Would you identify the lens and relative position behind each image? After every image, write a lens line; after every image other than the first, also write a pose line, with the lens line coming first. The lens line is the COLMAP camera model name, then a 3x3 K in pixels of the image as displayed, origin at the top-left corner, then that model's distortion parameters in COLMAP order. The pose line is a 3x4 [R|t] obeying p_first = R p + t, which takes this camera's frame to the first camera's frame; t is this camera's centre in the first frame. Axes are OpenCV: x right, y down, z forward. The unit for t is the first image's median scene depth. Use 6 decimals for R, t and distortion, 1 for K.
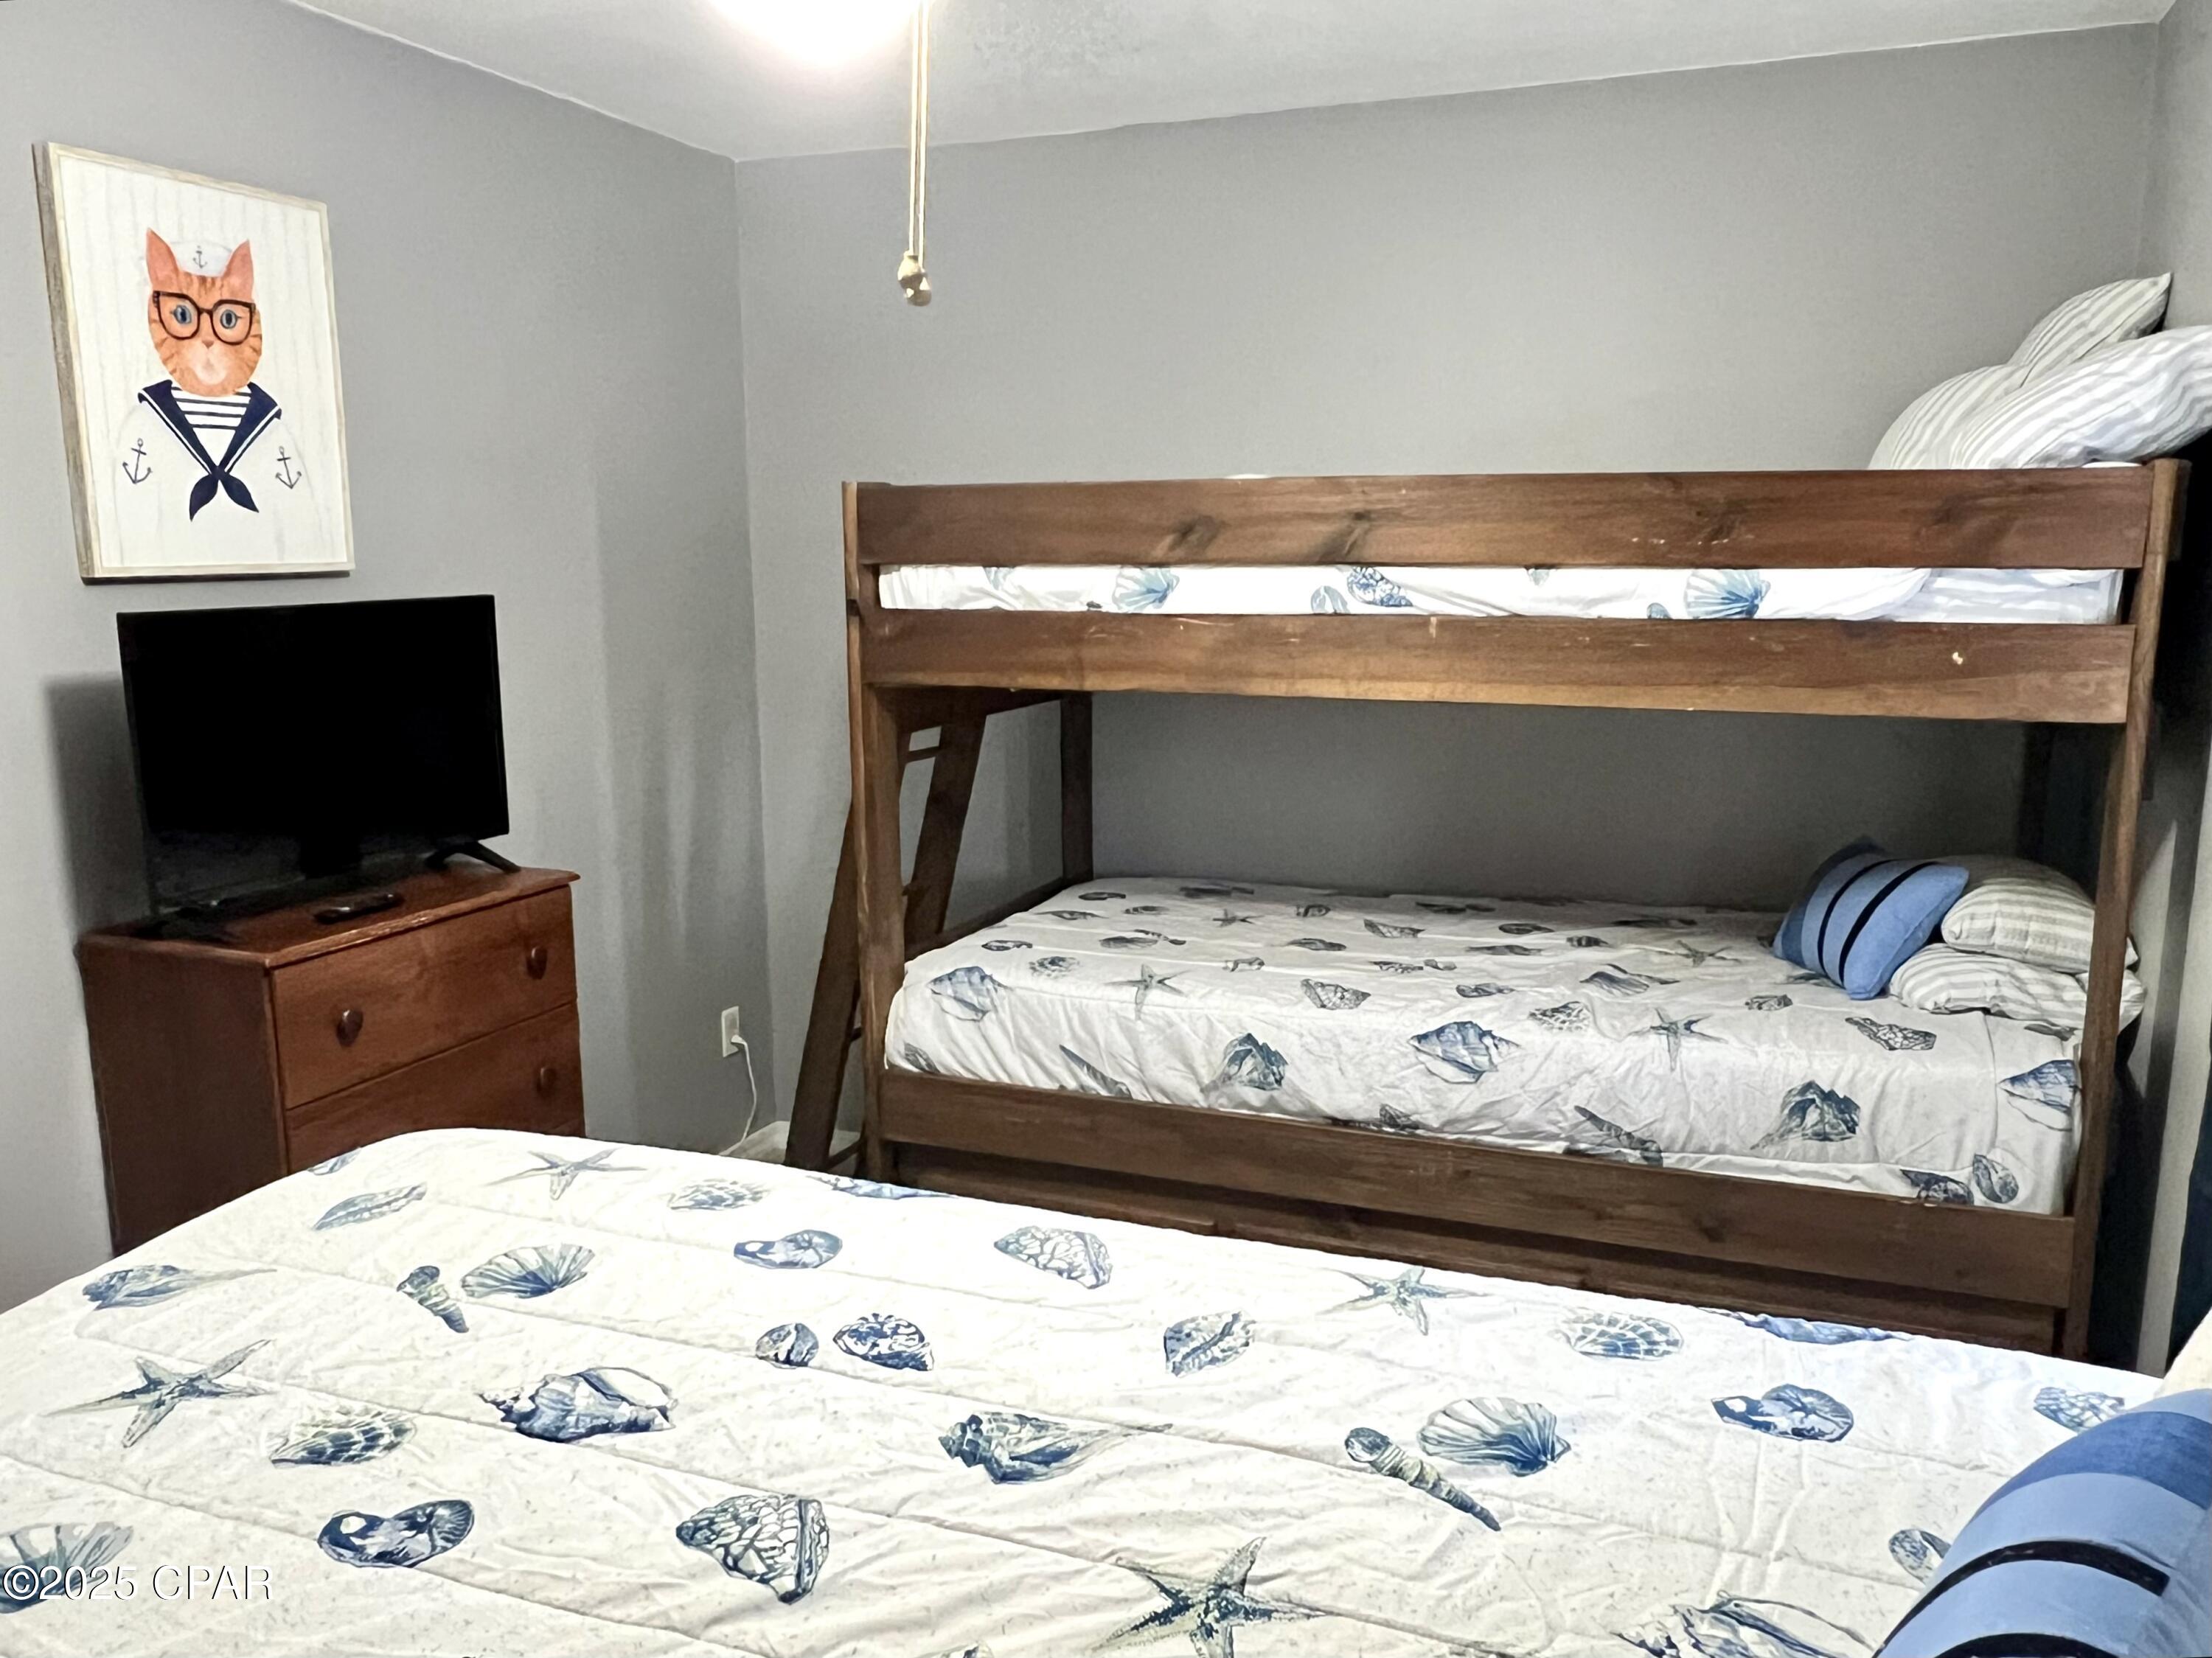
lens RADIAL K [[1719.2, 0, 1110.0], [0, 1719.2, 825.9], [0, 0, 1]] dist [0.007514, 0.004027]
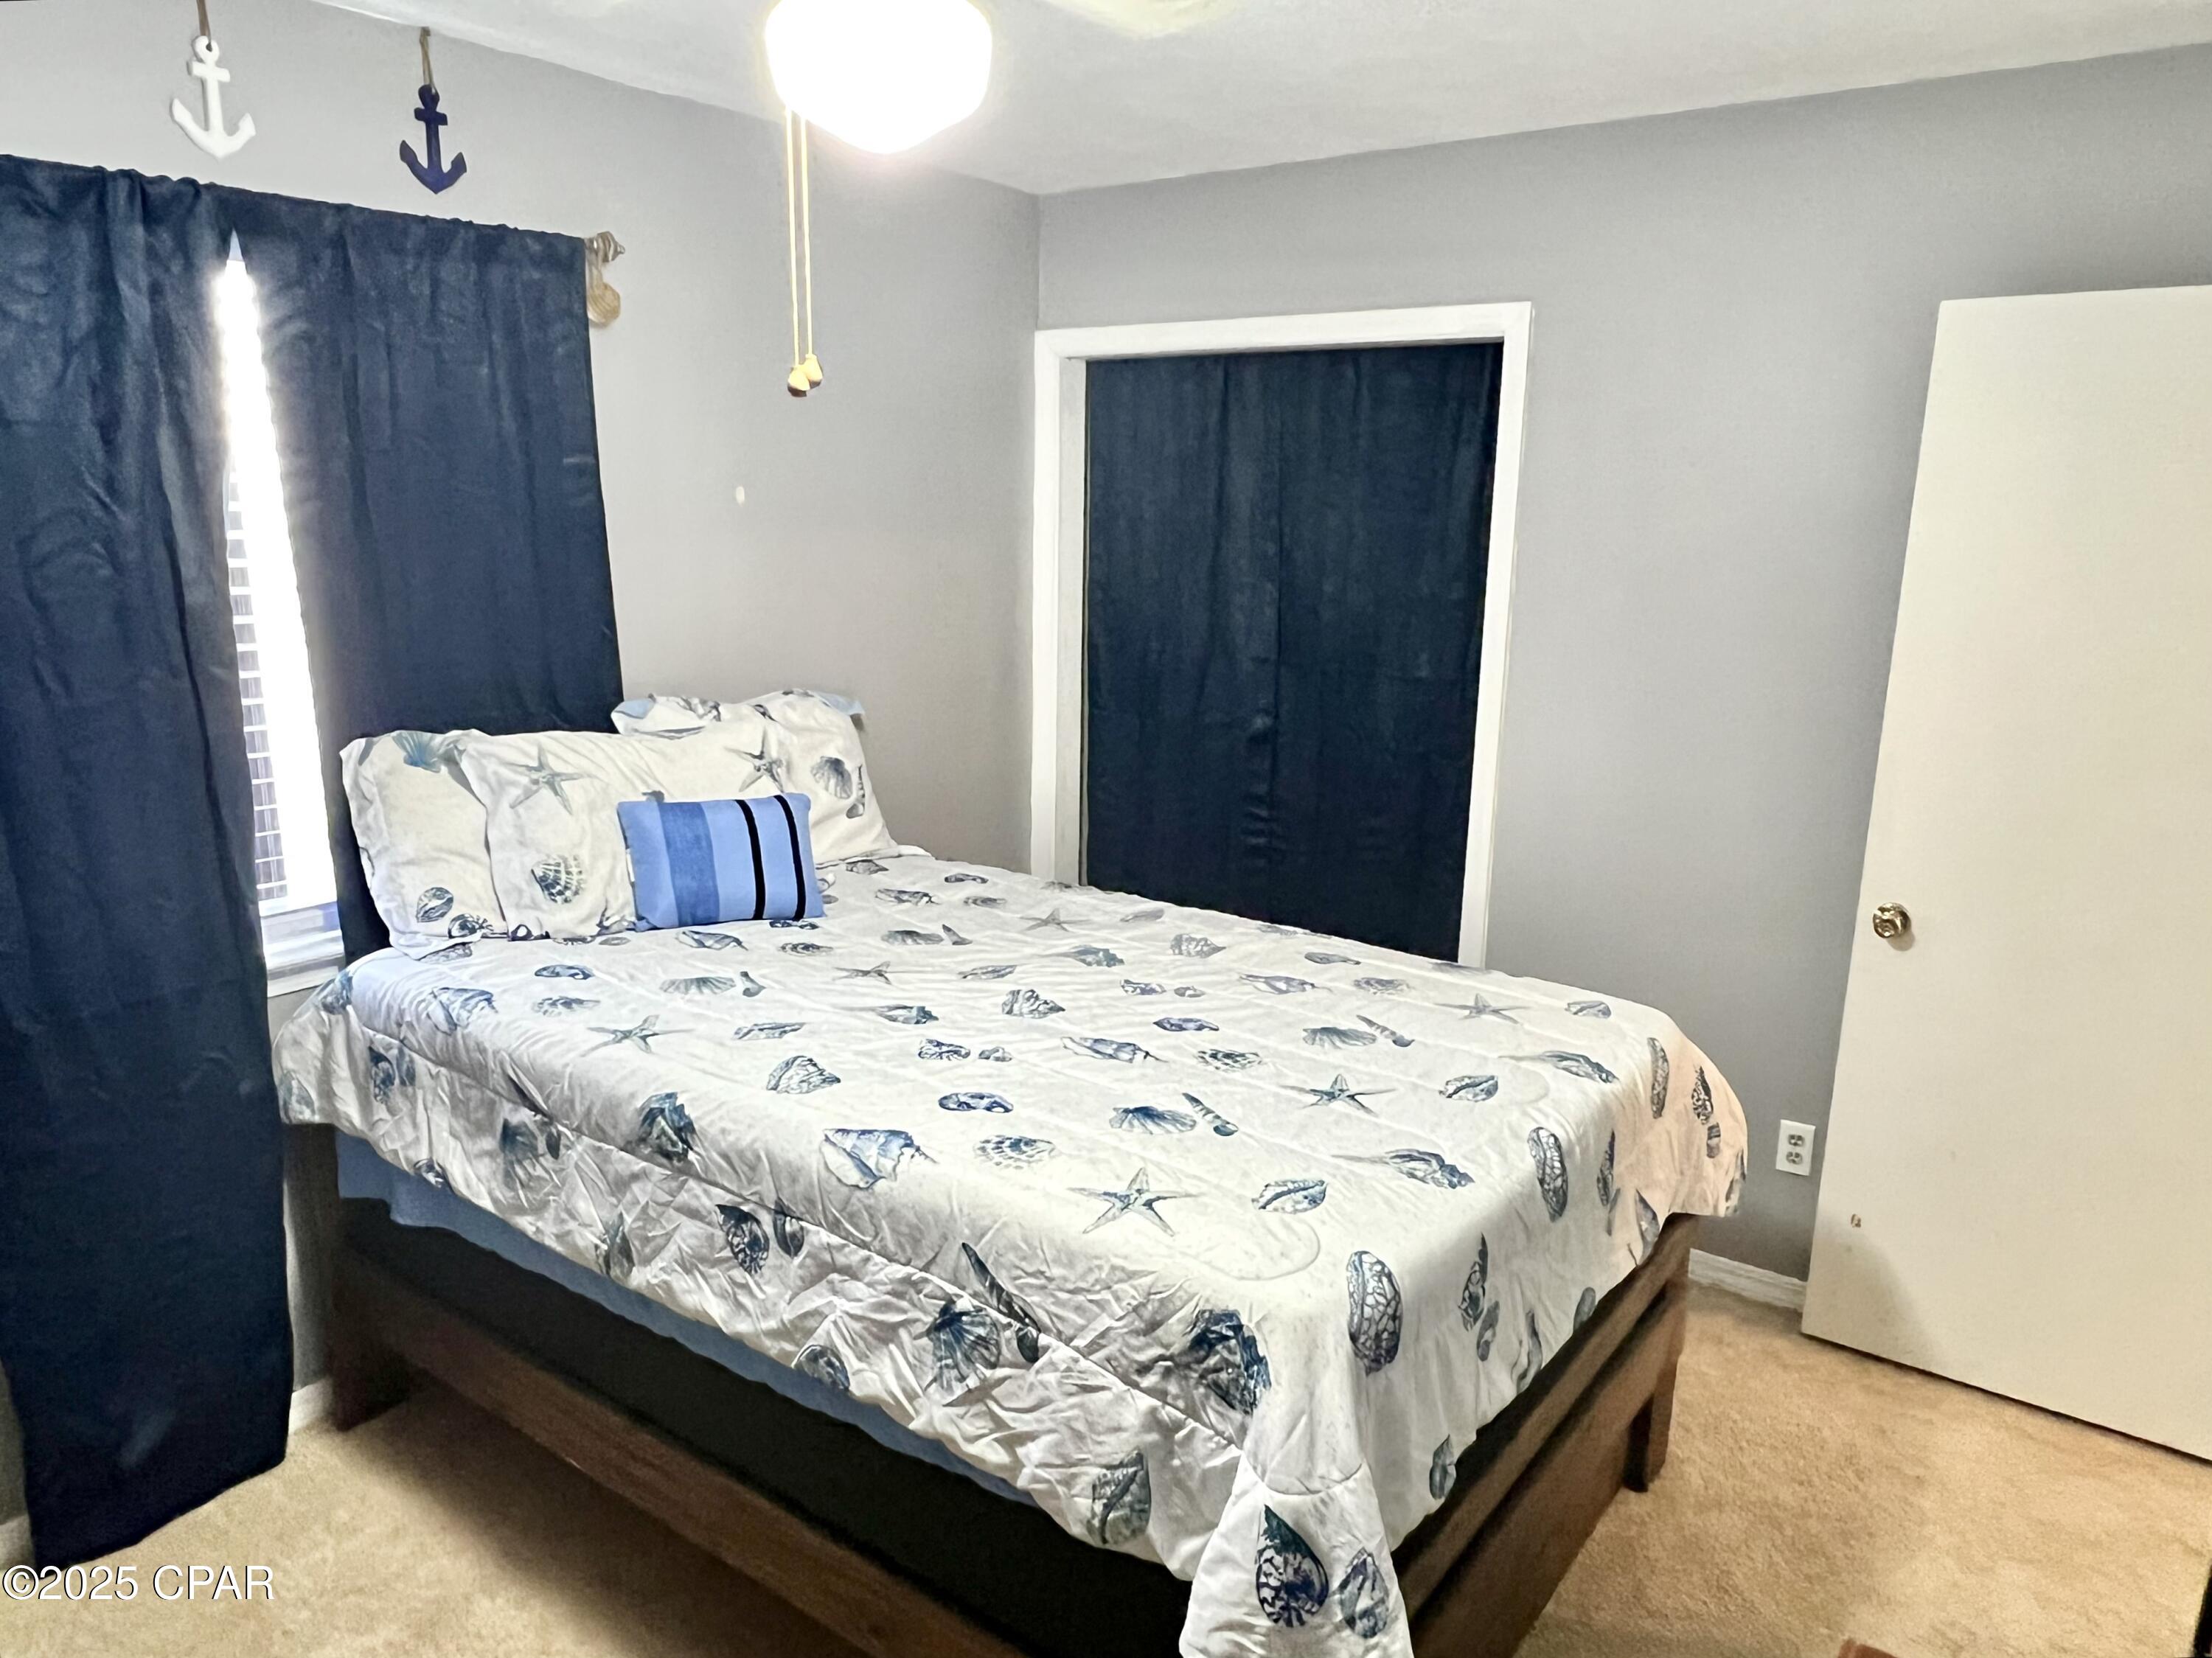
lens RADIAL K [[1481.9, 0, 1096.0], [0, 1481.9, 845.5], [0, 0, 1]] dist [0.008182, 0.001180]
pose [[-0.967867, -0.069912, 0.241549, -0.333624], [0.030430, 0.920954, 0.388482, -0.245767], [-0.249615, 0.383349, -0.889233, 1.173096]]
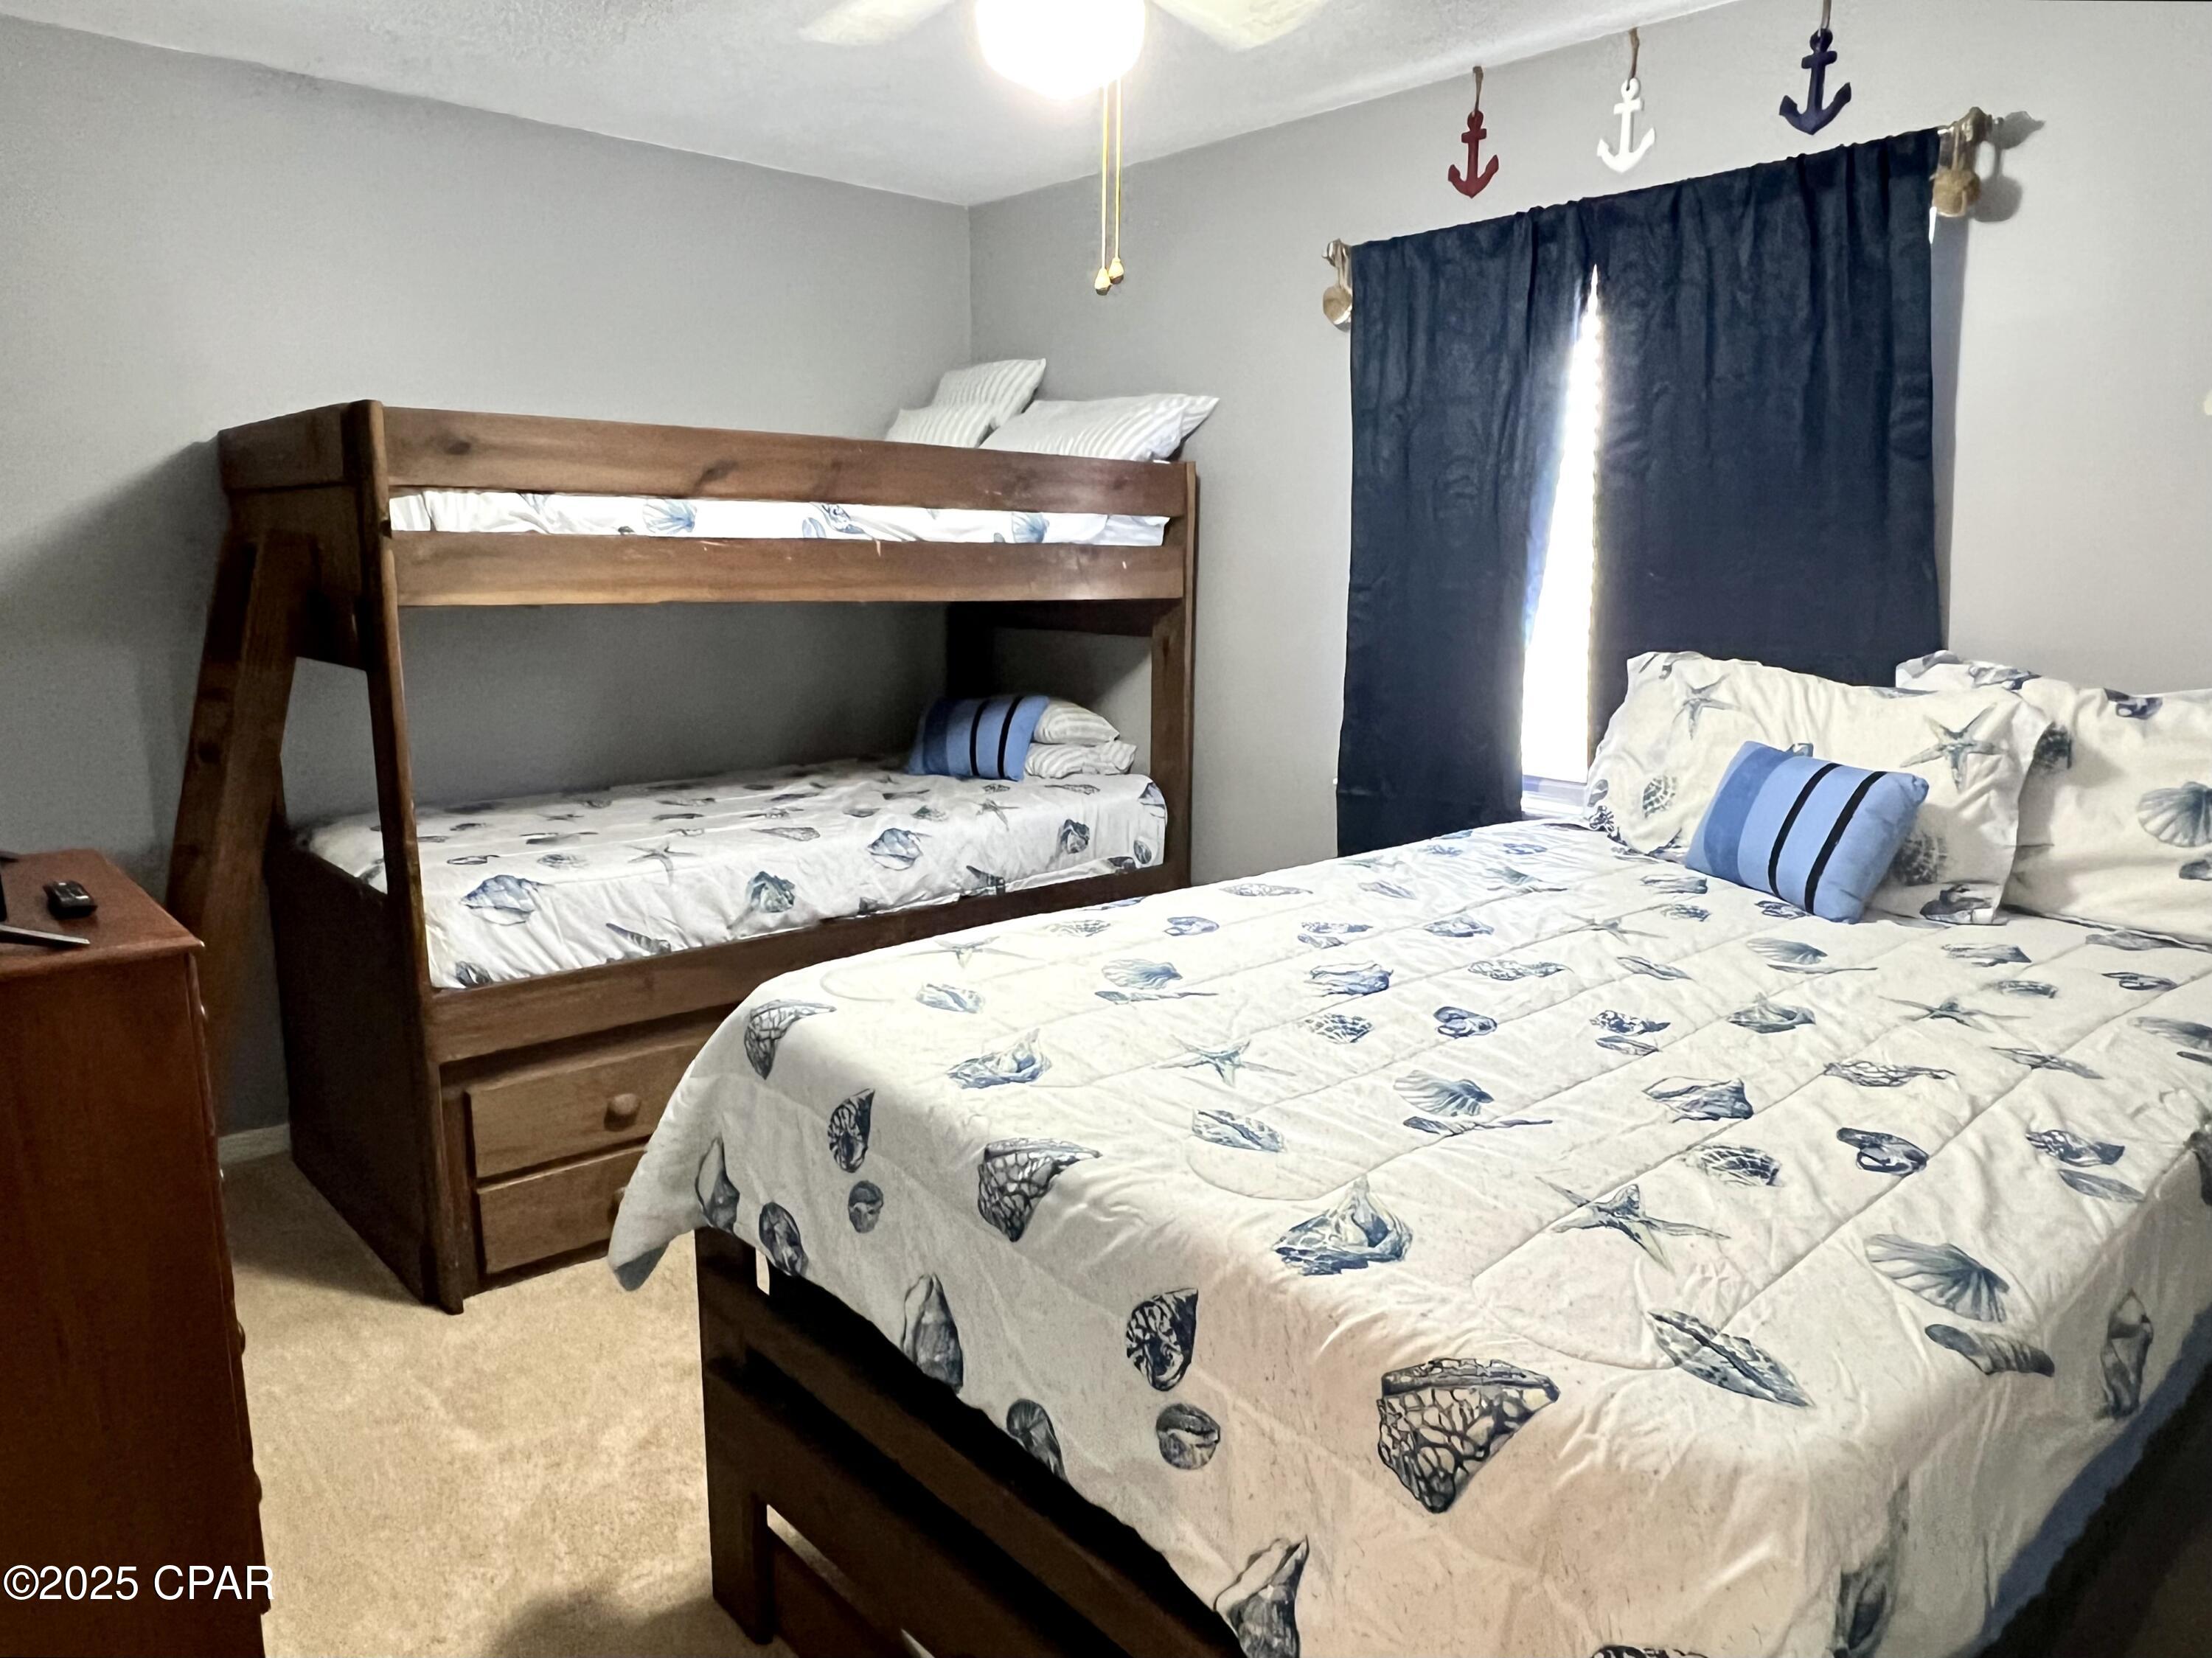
lens RADIAL K [[1481.9, 0, 1095.6], [0, 1481.9, 830.4], [0, 0, 1]] dist [0.008182, 0.001180]
pose [[0.438887, -0.151506, 0.885677, -0.805939], [0.136836, 0.985455, 0.100767, 0.014129], [-0.888062, 0.076967, 0.453235, 0.287937]]
